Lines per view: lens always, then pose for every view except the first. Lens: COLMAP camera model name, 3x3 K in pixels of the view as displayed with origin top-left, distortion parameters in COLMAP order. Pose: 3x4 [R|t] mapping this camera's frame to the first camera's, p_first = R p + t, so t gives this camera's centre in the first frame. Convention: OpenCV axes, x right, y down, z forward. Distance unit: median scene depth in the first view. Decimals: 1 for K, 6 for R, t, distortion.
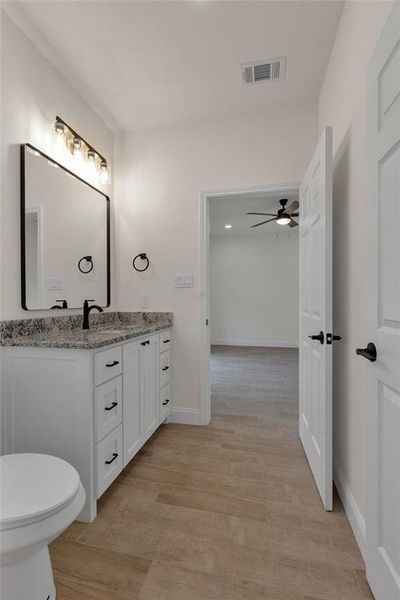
lens RADIAL K [[268.8, 0, 200.8], [0, 268.8, 299.3], [0, 0, 1]] dist [0.004190, 0.000036]
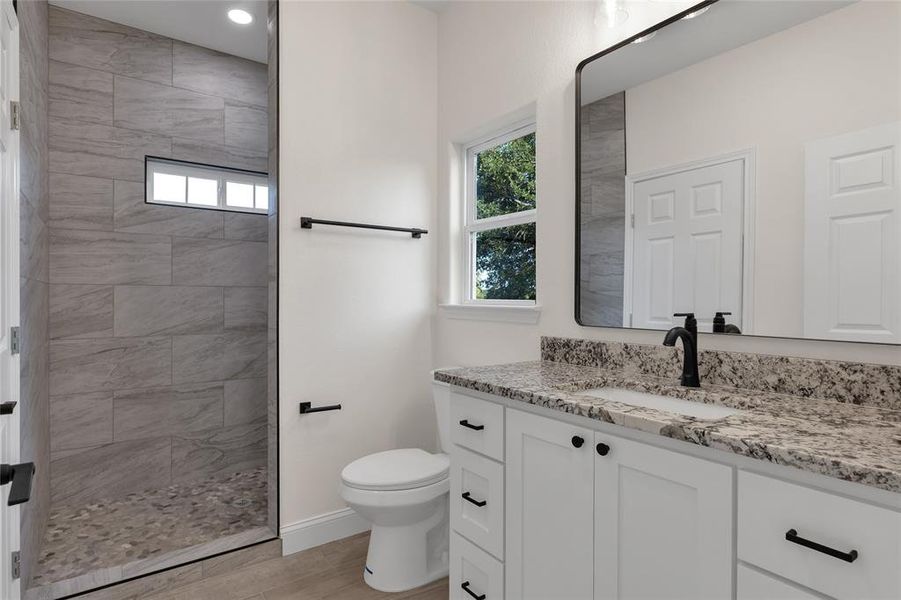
lens RADIAL K [[470.7, 0, 397.7], [0, 470.7, 300.4], [0, 0, 1]] dist [0.005664, 0.000026]
pose [[-0.703722, 0.004622, -0.710460, 0.349610], [0.002531, 0.999989, 0.003999, -0.018821], [0.710471, 0.001016, -0.703726, 1.147422]]
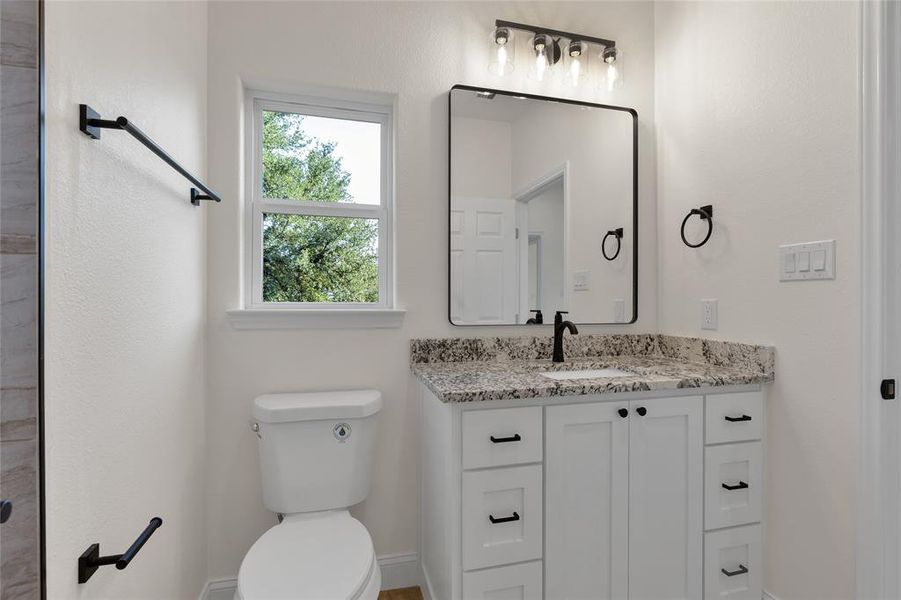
lens RADIAL K [[426.7, 0, 458.1], [0, 426.7, 299.3], [0, 0, 1]] dist [-0.004265, -0.000705]
pose [[0.465564, 0.001884, -0.885012, 0.261793], [0.000078, 0.999998, 0.002170, -0.023229], [0.885014, -0.001079, 0.465562, 0.384805]]
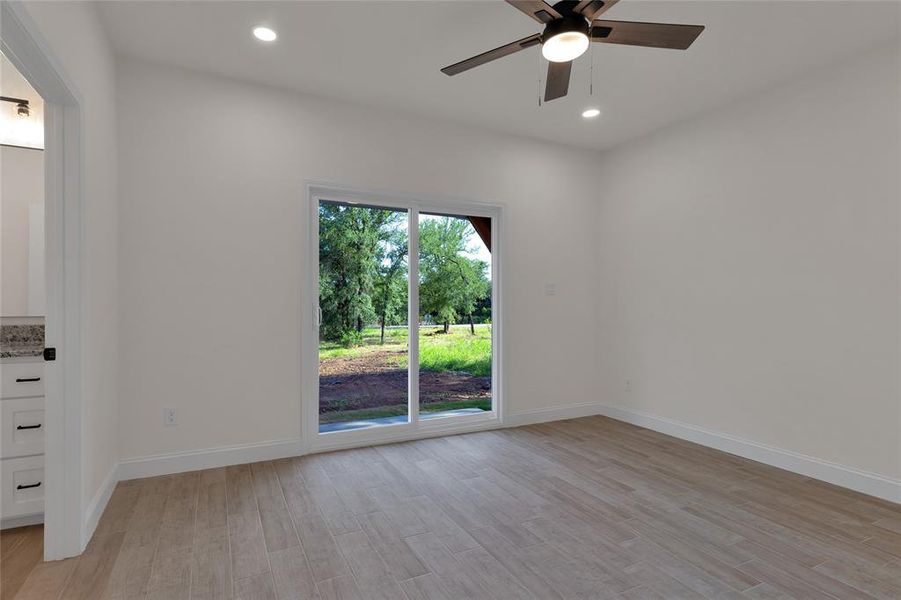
lens RADIAL K [[426.7, 0, 450.9], [0, 426.7, 299.9], [0, 0, 1]] dist [-0.004265, -0.000705]
pose [[0.616745, 0.001917, -0.787161, 1.290350], [-0.000567, 0.999998, 0.001991, -0.018893], [0.787163, -0.000782, 0.616745, 1.303875]]
